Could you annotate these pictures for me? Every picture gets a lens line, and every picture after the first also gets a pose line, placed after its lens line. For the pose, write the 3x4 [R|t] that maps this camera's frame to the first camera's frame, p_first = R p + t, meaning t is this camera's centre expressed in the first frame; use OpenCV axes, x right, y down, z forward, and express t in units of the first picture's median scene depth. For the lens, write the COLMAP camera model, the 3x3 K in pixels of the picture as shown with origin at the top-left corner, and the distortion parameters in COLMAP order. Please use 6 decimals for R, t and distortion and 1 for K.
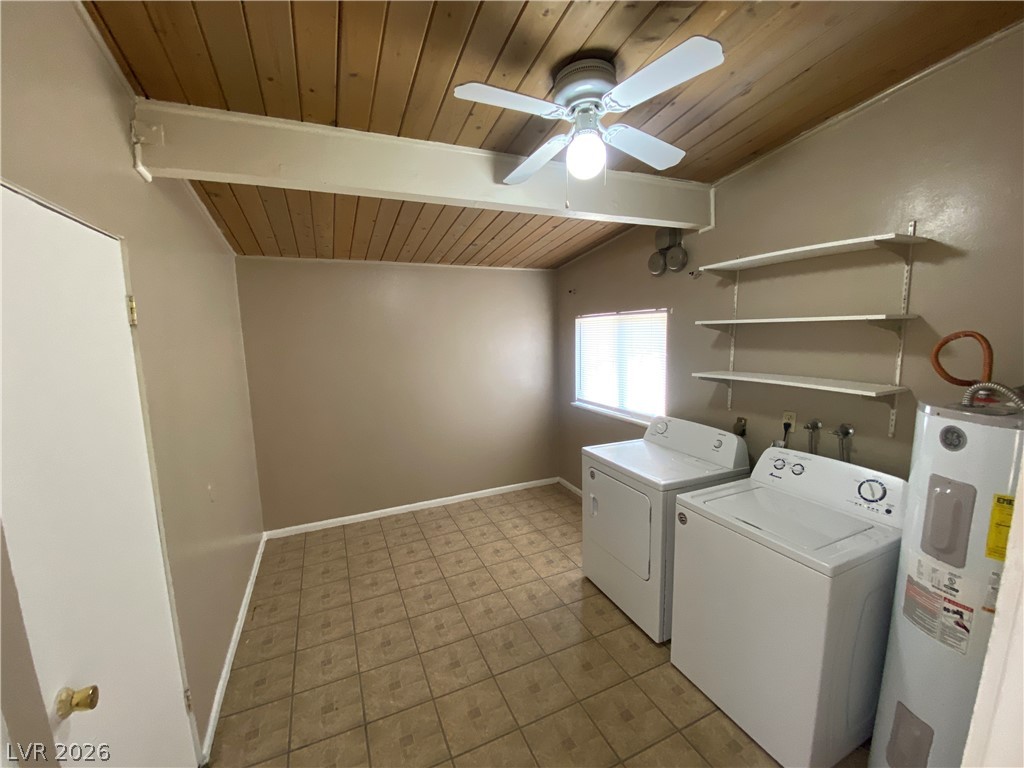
lens RADIAL K [[408.4, 0, 495.9], [0, 408.4, 386.7], [0, 0, 1]] dist [-0.001379, -0.000736]
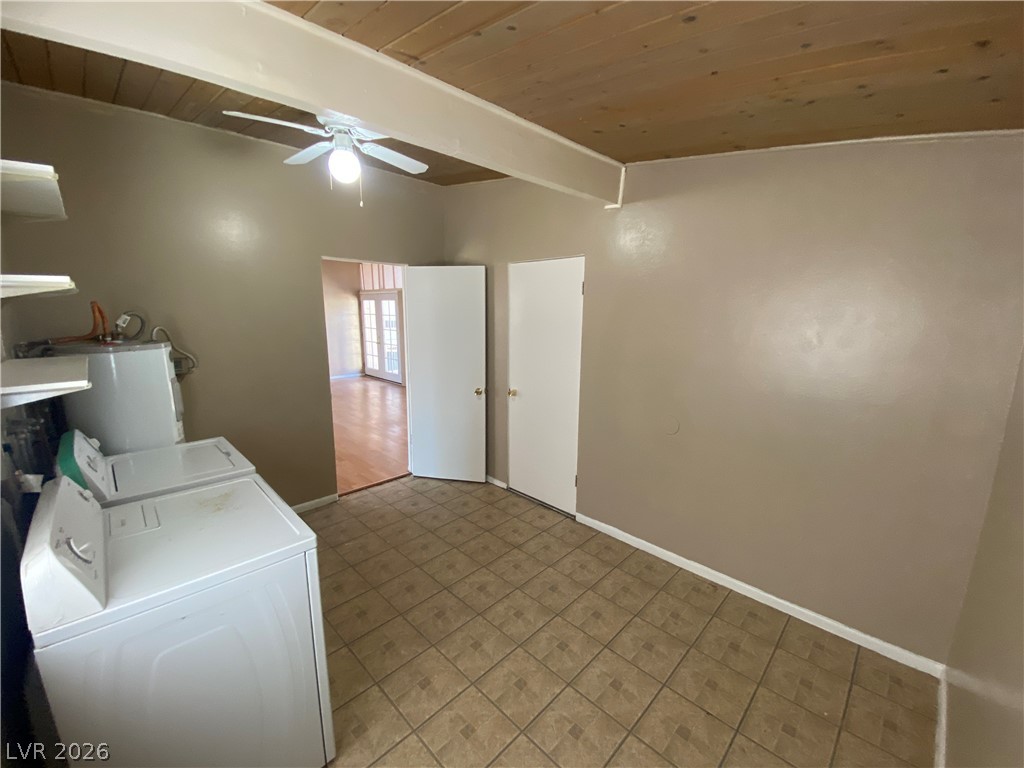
lens RADIAL K [[408.4, 0, 495.9], [0, 408.4, 386.7], [0, 0, 1]] dist [-0.001379, -0.000736]
pose [[-0.930985, 0.085413, -0.354924, 0.197790], [-0.035065, 0.946825, 0.319833, -0.200775], [0.363369, 0.310205, -0.878485, 1.648033]]
